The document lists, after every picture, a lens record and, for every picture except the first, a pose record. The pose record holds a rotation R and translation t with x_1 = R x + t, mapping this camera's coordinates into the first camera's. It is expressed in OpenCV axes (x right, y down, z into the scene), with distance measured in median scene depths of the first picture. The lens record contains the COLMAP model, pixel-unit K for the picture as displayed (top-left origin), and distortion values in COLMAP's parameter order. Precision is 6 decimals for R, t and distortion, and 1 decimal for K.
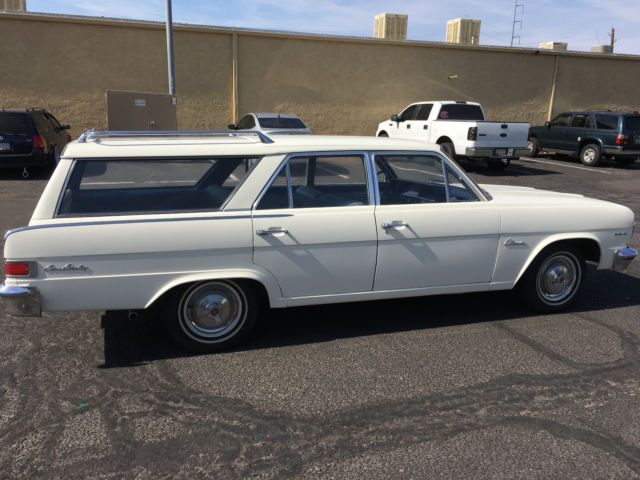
lens RADIAL K [[546.0, 0, 317.1], [0, 546.0, 239.5], [0, 0, 1]] dist [0.085392, -0.123274]
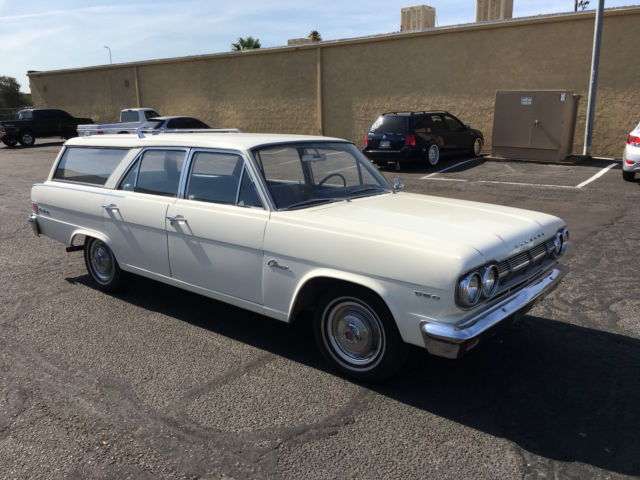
lens RADIAL K [[546.0, 0, 317.1], [0, 546.0, 239.5], [0, 0, 1]] dist [0.085392, -0.123274]
pose [[0.530147, 0.165722, -0.831553, 1.076848], [-0.165708, 0.982053, 0.090070, -0.116951], [0.831556, 0.090045, 0.548094, 0.602410]]
